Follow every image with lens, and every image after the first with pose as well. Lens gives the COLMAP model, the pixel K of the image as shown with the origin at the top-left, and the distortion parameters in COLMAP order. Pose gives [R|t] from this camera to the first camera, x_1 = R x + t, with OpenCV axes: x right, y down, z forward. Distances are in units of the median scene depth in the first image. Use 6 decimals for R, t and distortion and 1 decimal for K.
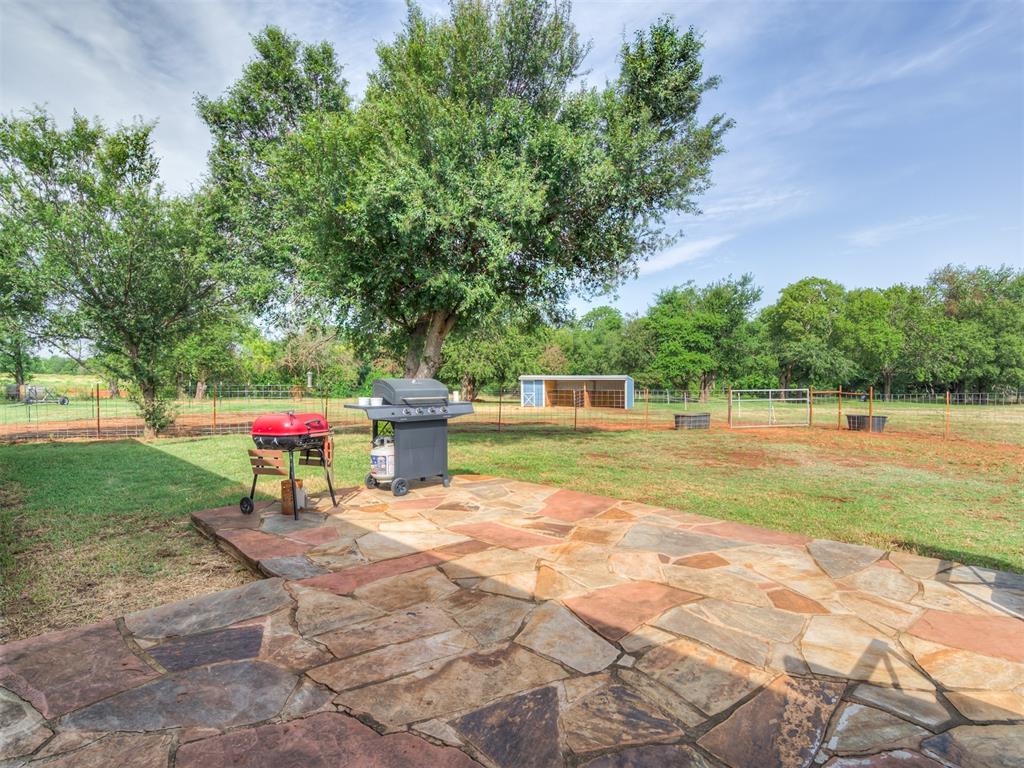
lens RADIAL K [[479.2, 0, 500.2], [0, 479.2, 390.5], [0, 0, 1]] dist [-0.024338, -0.000748]
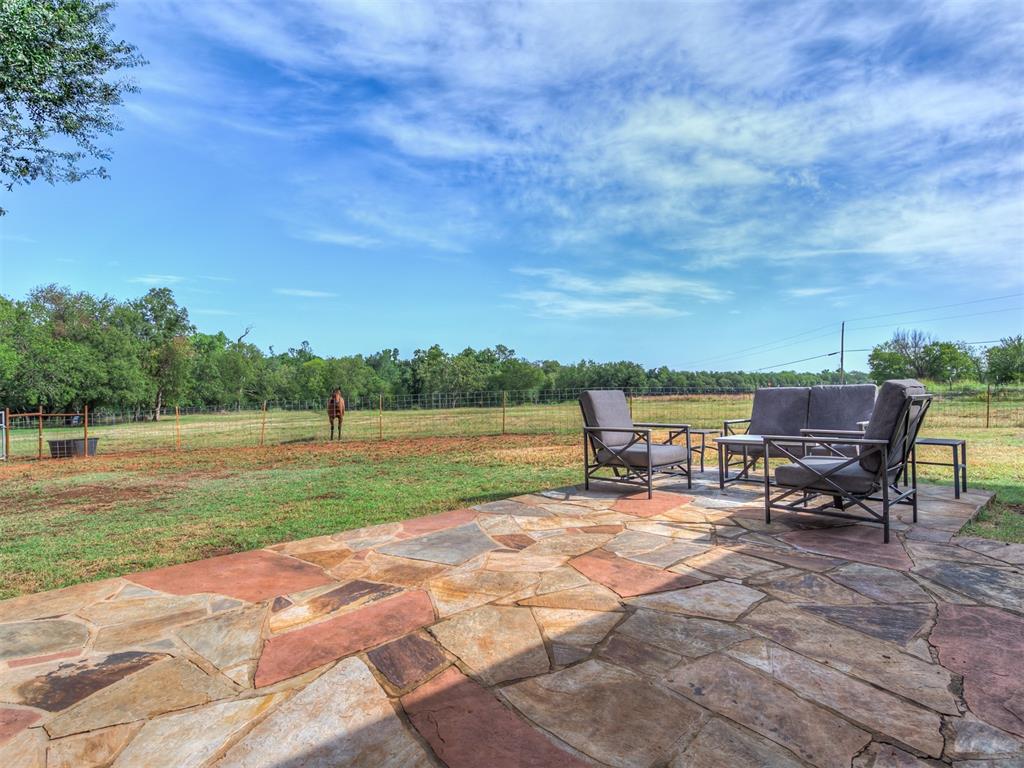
lens RADIAL K [[495.9, 0, 512.0], [0, 495.9, 384.0], [0, 0, 1]] dist [-0.023017, -0.000993]
pose [[0.122256, 0.007419, 0.992471, -0.984139], [0.049823, 0.998665, -0.013603, 0.040295], [-0.991247, 0.051111, 0.121723, 1.261635]]
